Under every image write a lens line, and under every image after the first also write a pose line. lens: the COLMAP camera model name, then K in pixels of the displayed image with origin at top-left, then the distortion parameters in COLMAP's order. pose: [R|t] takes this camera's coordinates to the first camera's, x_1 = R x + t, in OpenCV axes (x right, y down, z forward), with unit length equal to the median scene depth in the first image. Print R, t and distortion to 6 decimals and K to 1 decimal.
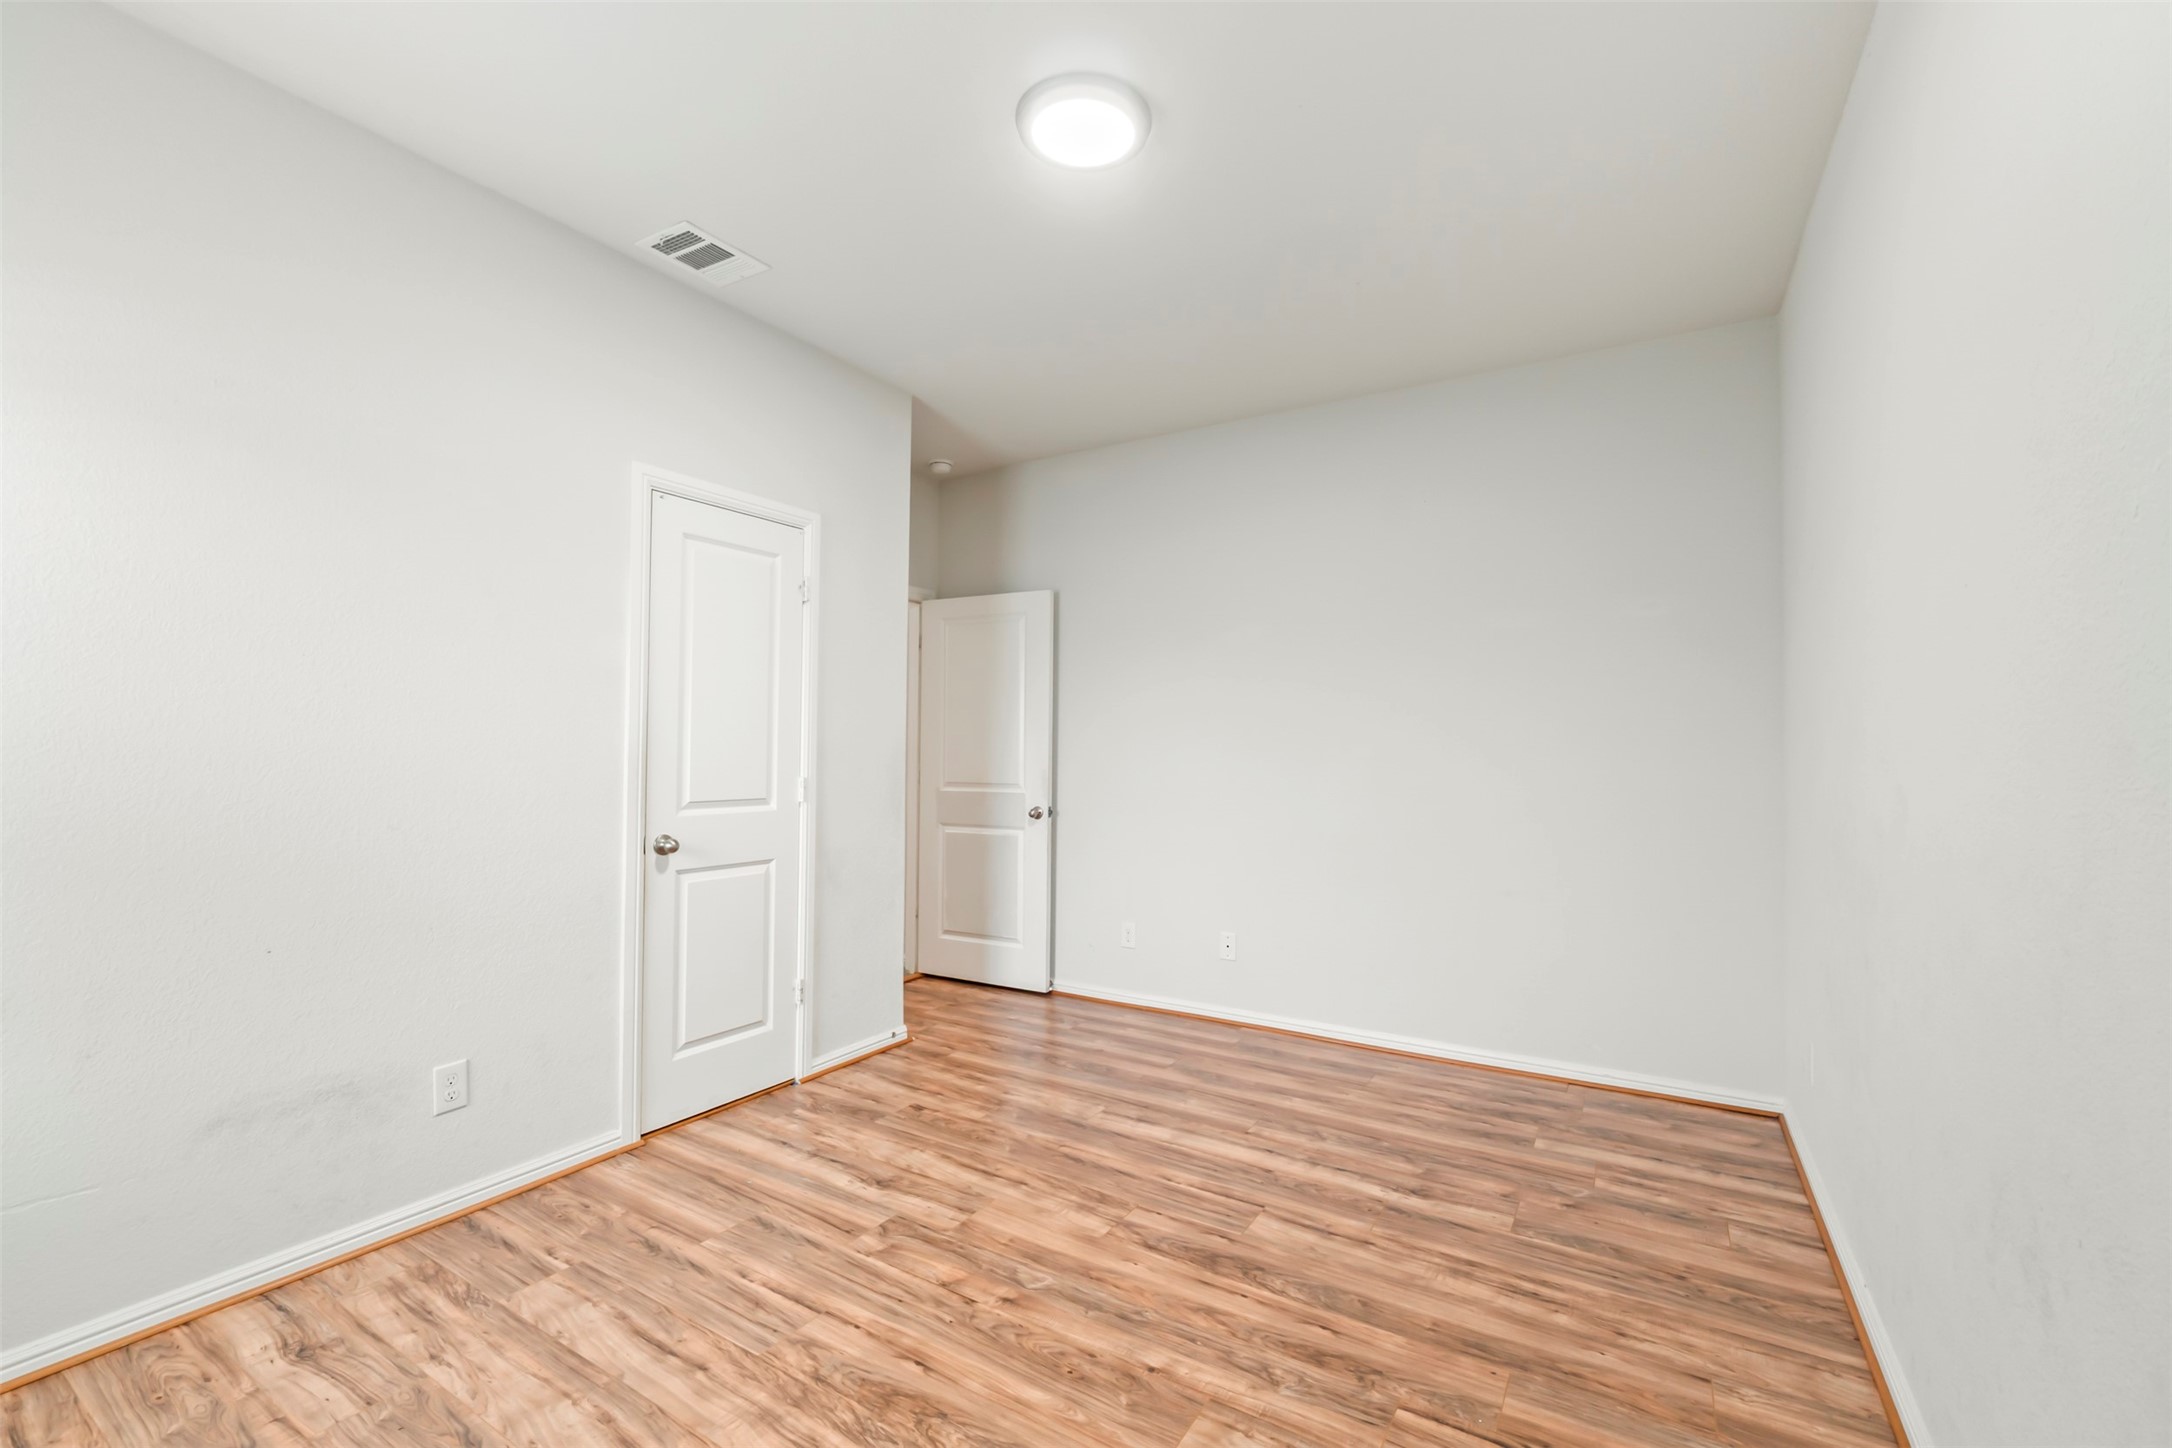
lens RADIAL K [[908.3, 0, 1077.5], [0, 908.3, 730.8], [0, 0, 1]] dist [-0.009320, 0.000197]
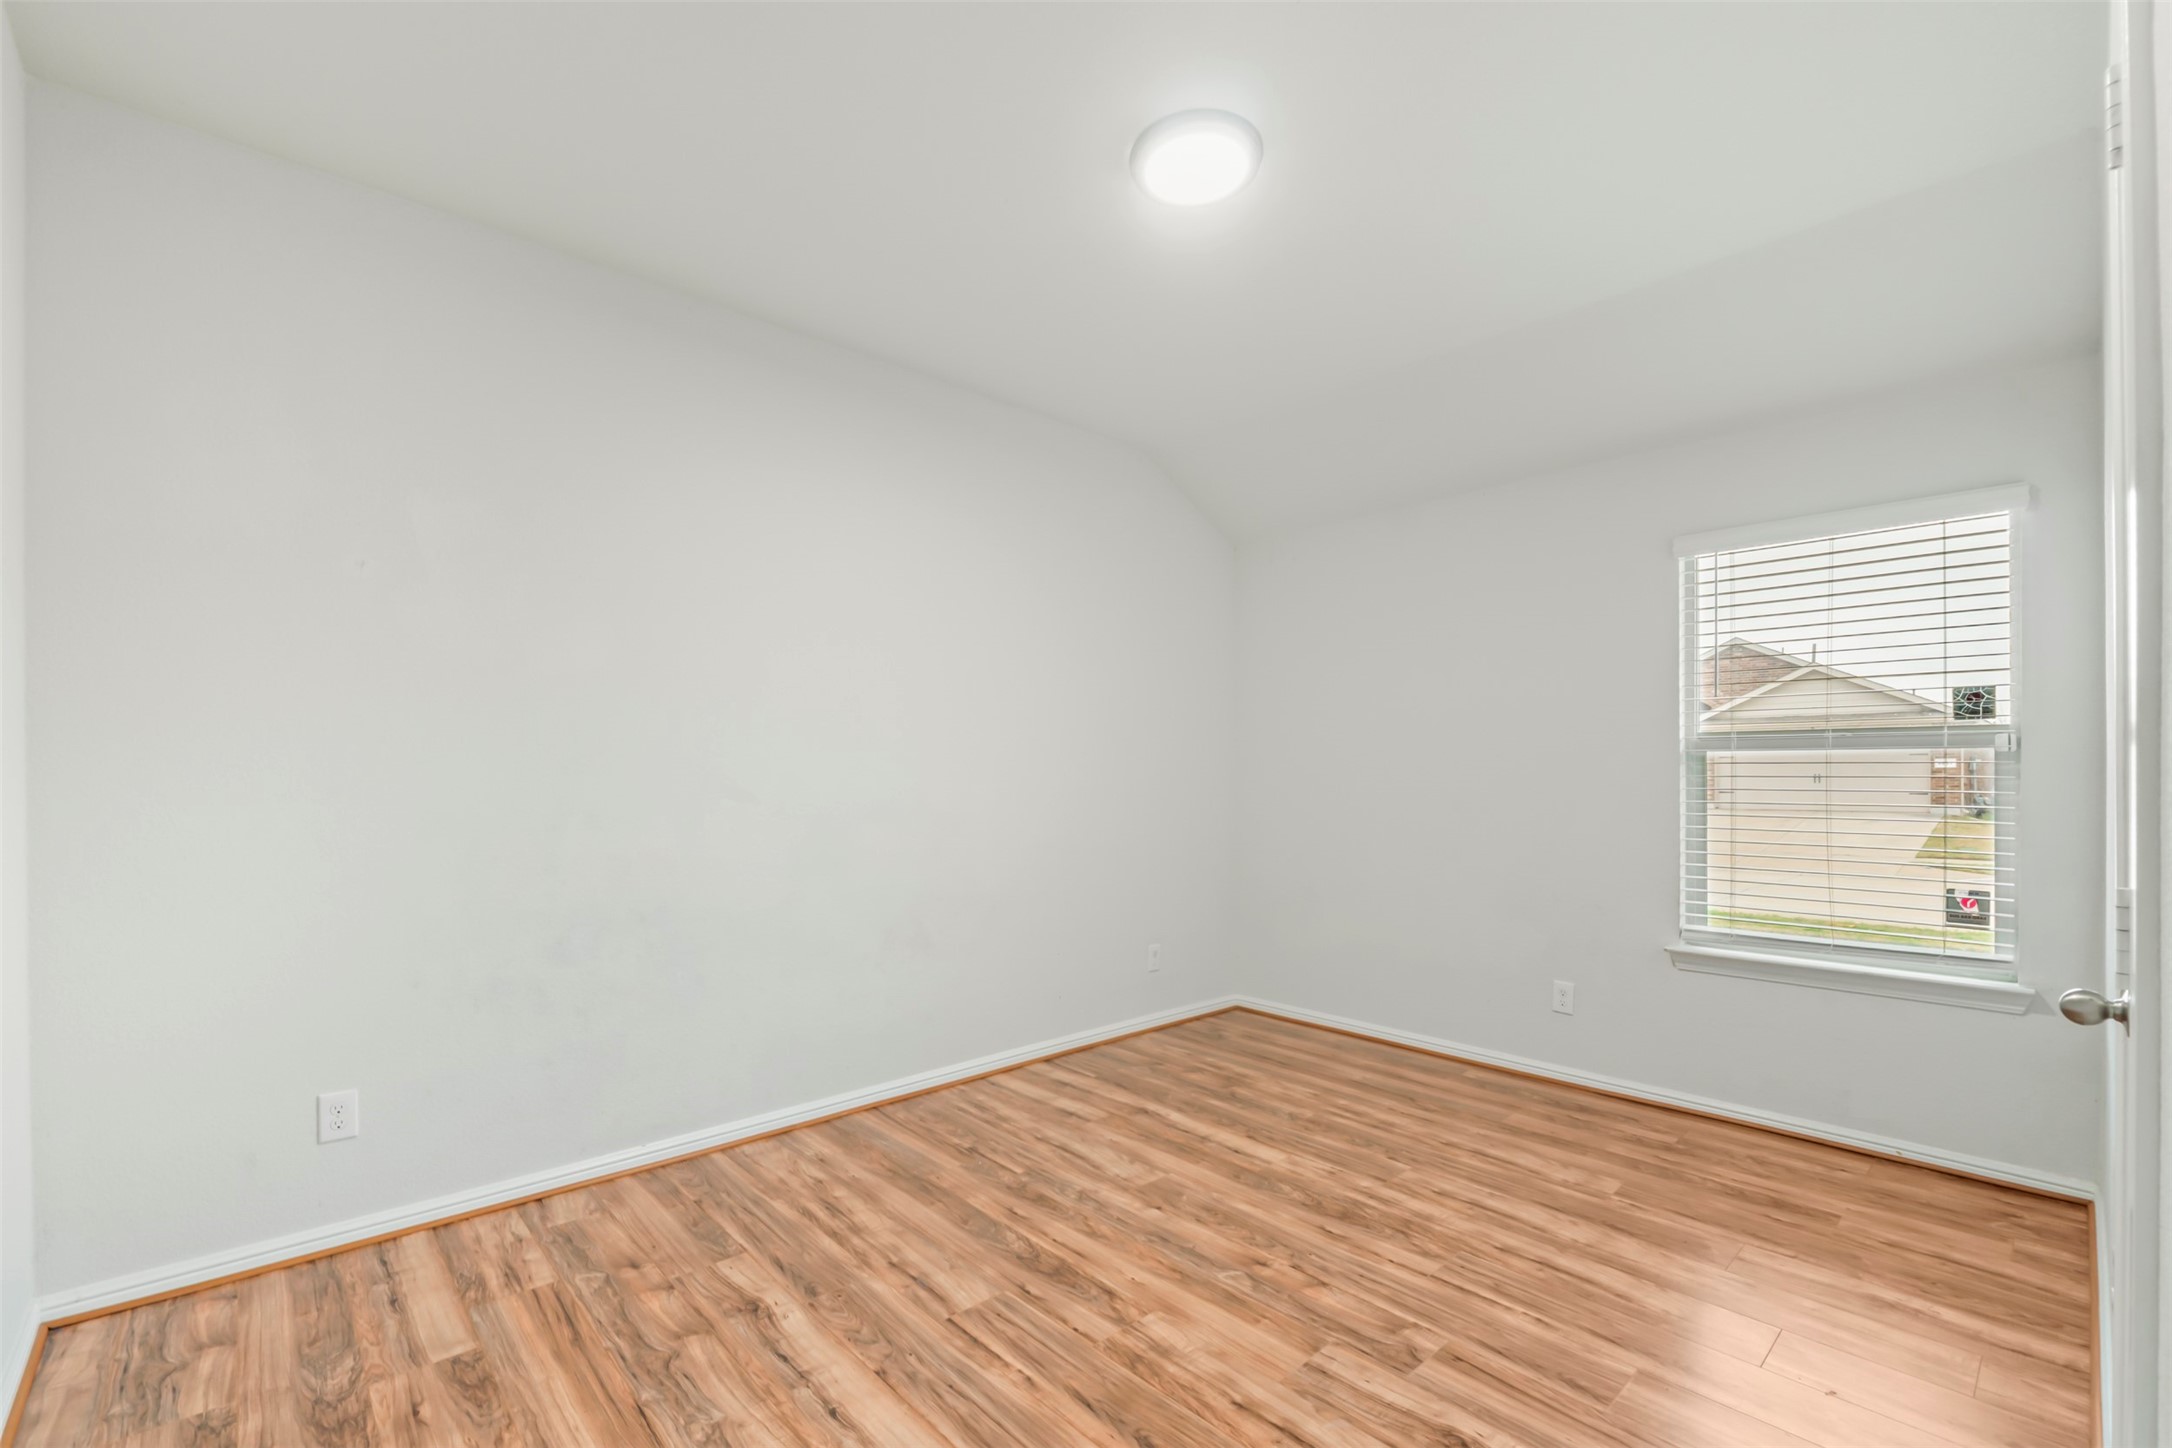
lens RADIAL K [[924.8, 0, 1063.5], [0, 924.8, 761.1], [0, 0, 1]] dist [-0.008189, 0.000173]
pose [[-0.958641, -0.006553, 0.284544, -0.154151], [-0.016077, 0.999385, -0.031149, 0.043211], [-0.284165, -0.034435, -0.958157, 2.070561]]
